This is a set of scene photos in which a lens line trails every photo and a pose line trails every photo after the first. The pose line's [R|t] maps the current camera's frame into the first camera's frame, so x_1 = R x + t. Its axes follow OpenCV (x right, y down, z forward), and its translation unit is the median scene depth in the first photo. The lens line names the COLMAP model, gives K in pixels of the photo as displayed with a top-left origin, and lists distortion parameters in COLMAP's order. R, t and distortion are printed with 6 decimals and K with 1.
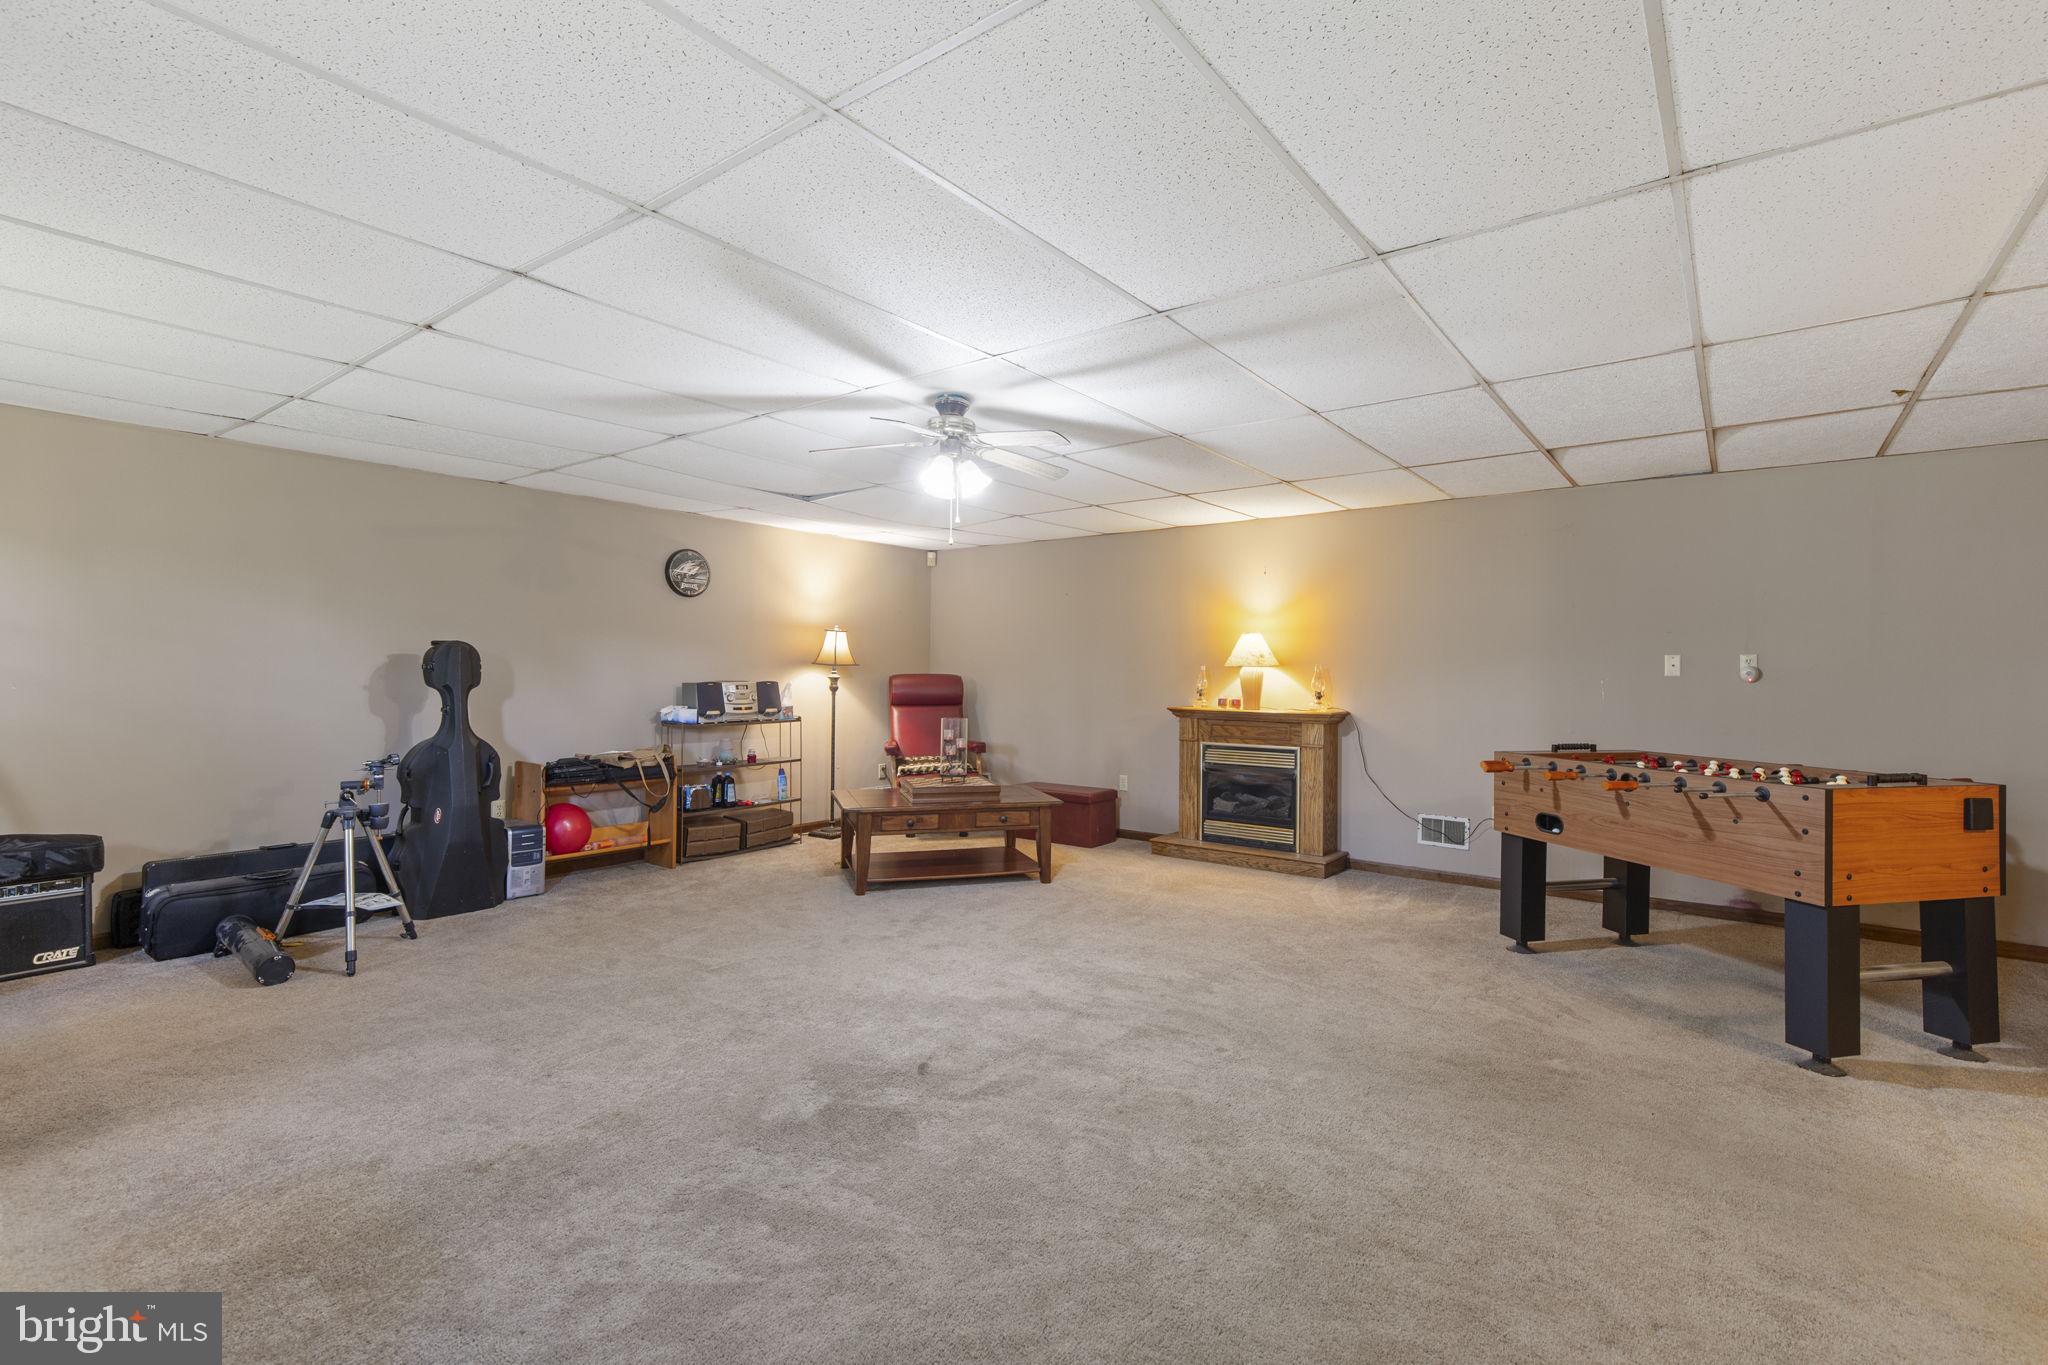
lens RADIAL K [[915.3, 0, 1022.8], [0, 915.3, 672.5], [0, 0, 1]] dist [0.005210, 0.000735]
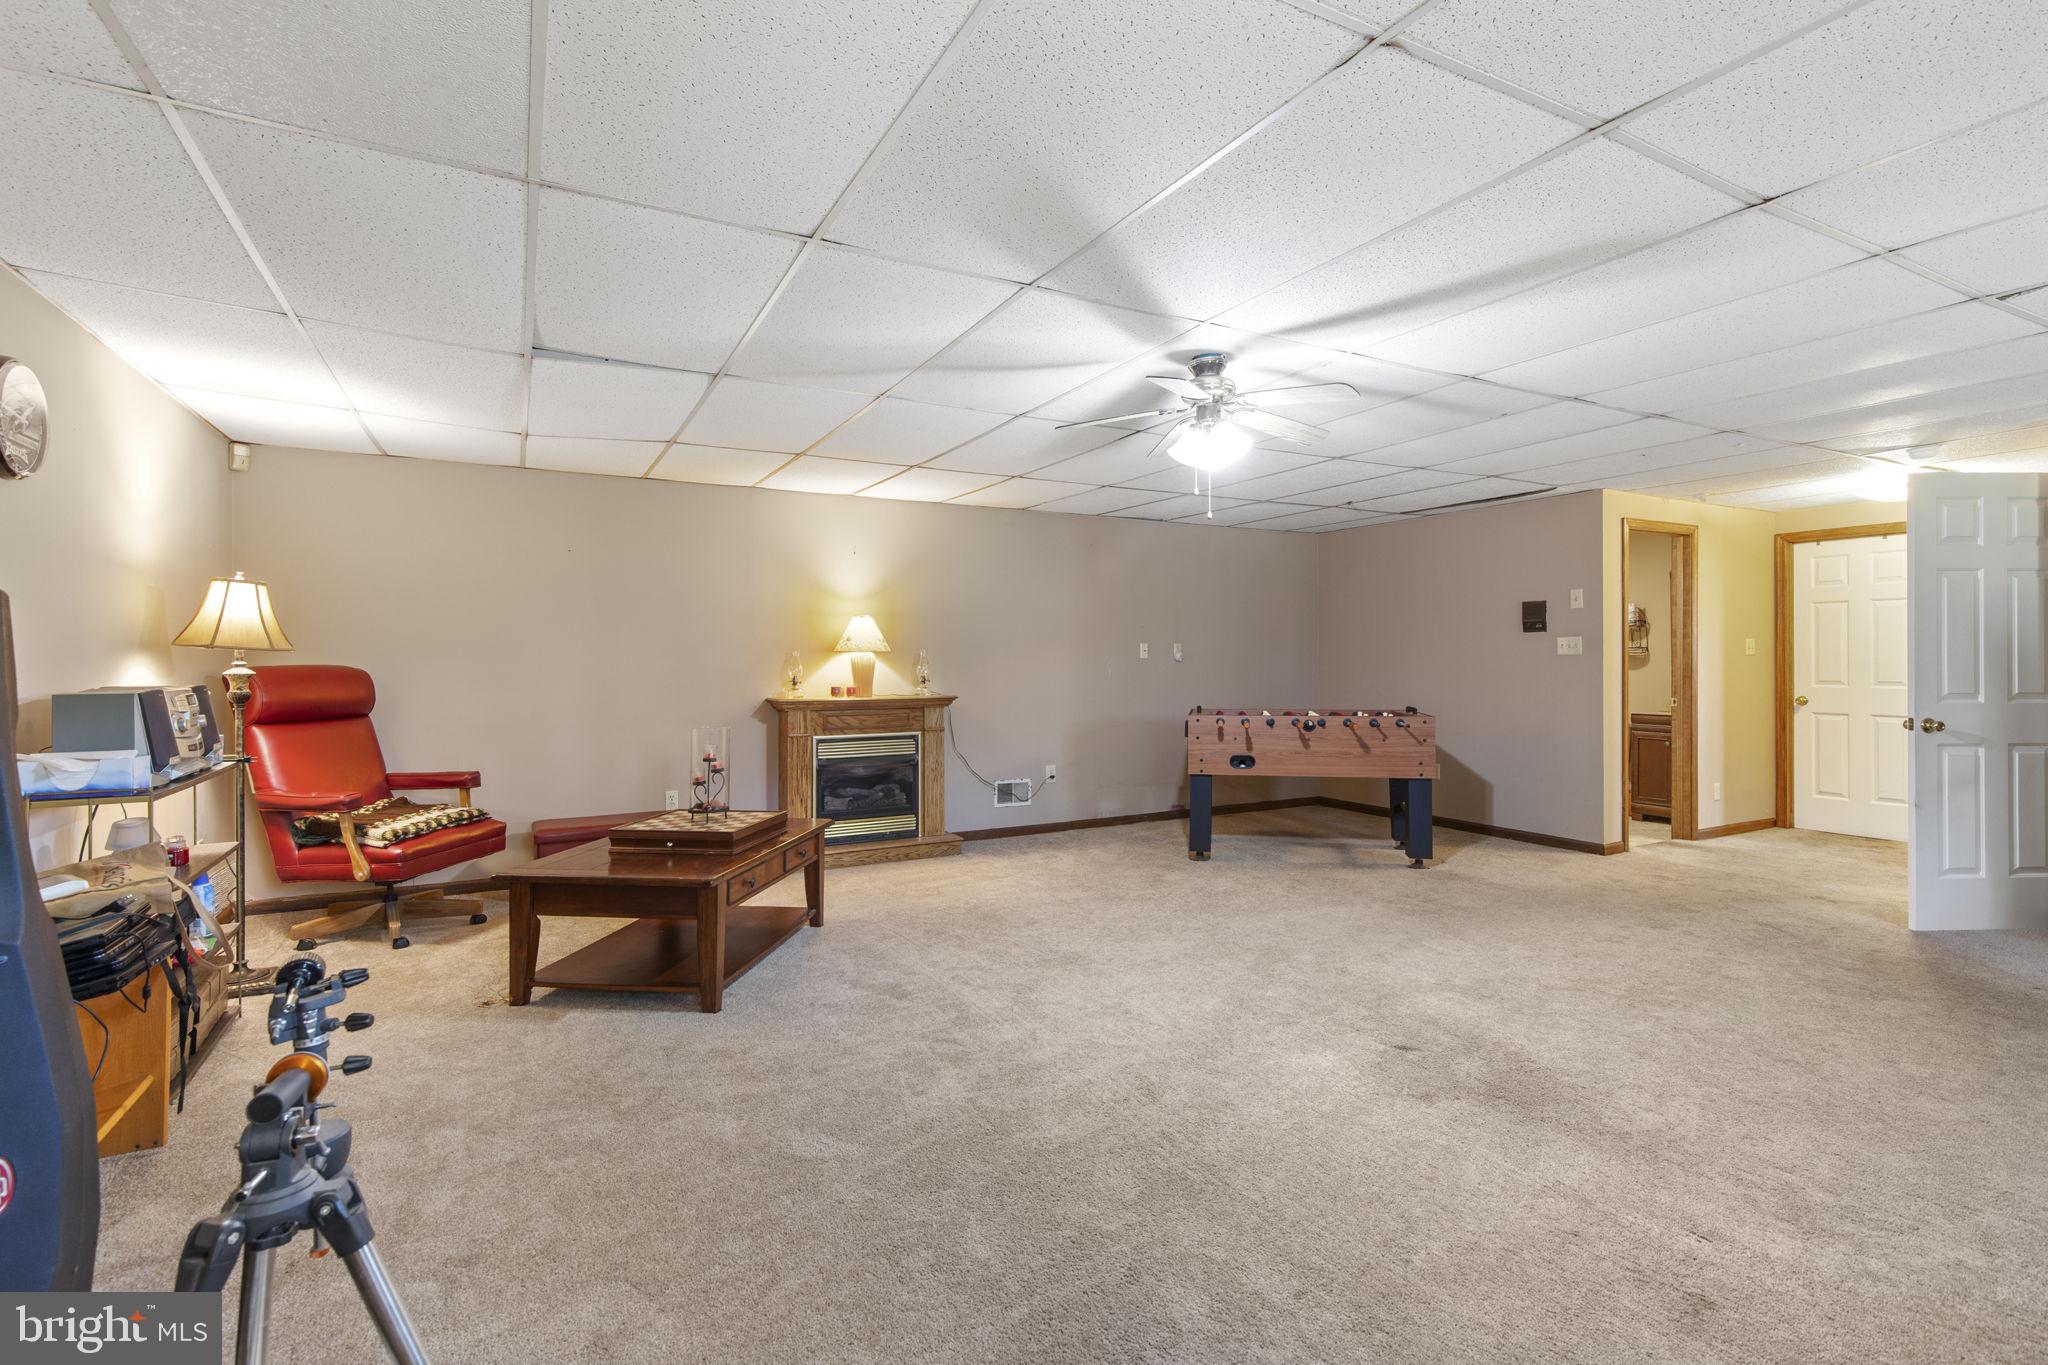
lens RADIAL K [[948.6, 0, 1023.2], [0, 948.6, 656.0], [0, 0, 1]] dist [0.000980, 0.000158]
pose [[0.413157, -0.005066, 0.910646, -0.679397], [0.007078, 0.999972, 0.002351, -0.004024], [-0.910632, 0.005474, 0.413181, 0.524603]]
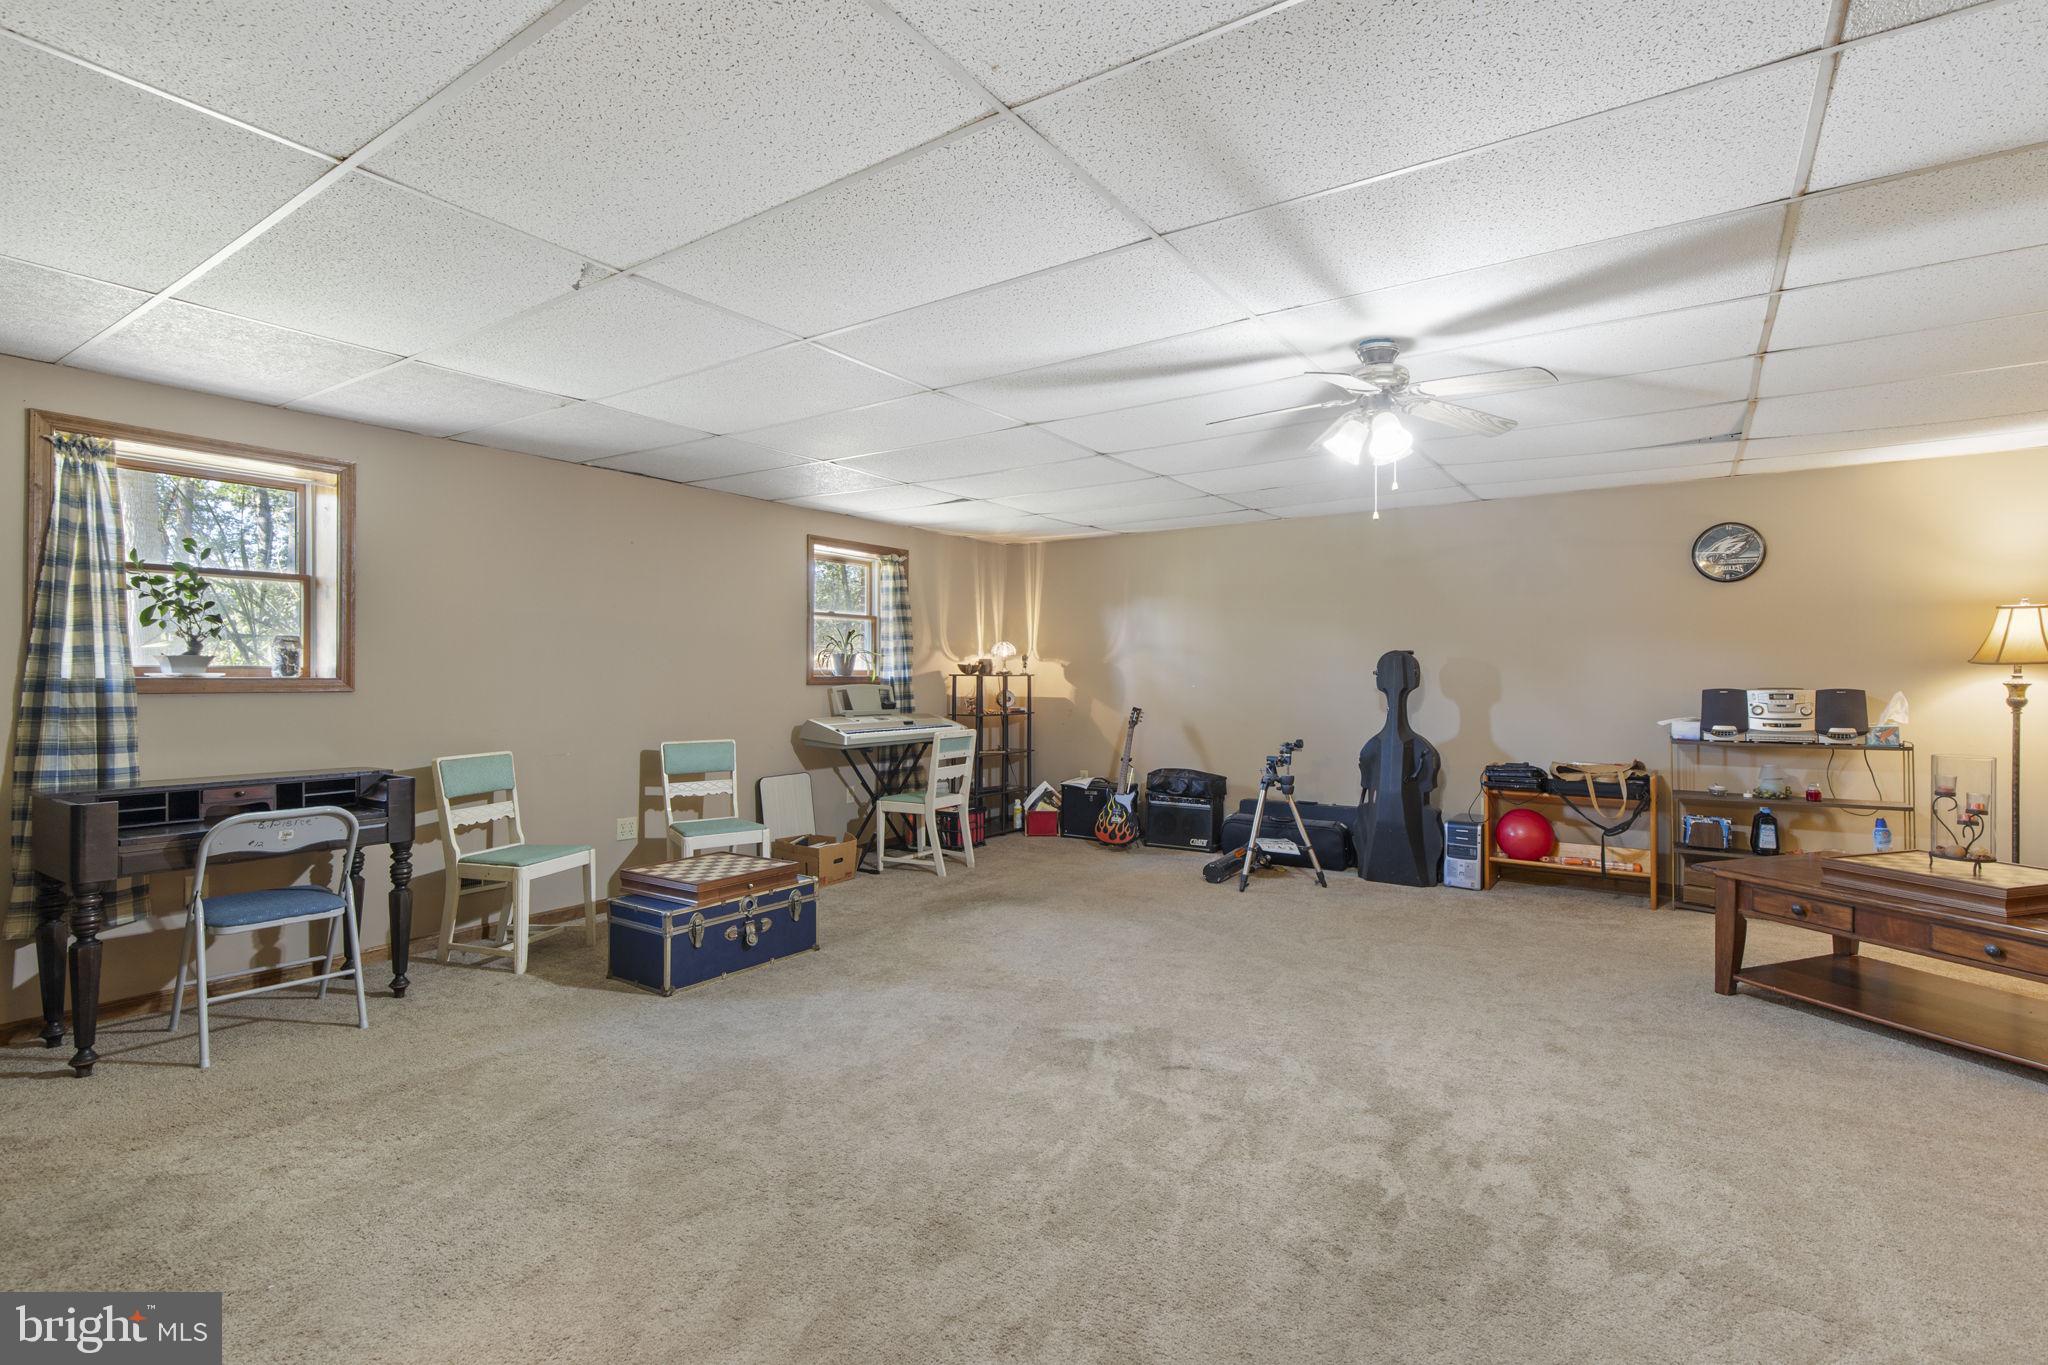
lens RADIAL K [[915.3, 0, 1022.8], [0, 915.3, 672.5], [0, 0, 1]] dist [0.005210, 0.000735]
pose [[0.075571, -0.008445, -0.997105, 0.490624], [0.000210, 0.999964, -0.008453, 0.003414], [0.997140, 0.000429, 0.075571, 0.418381]]
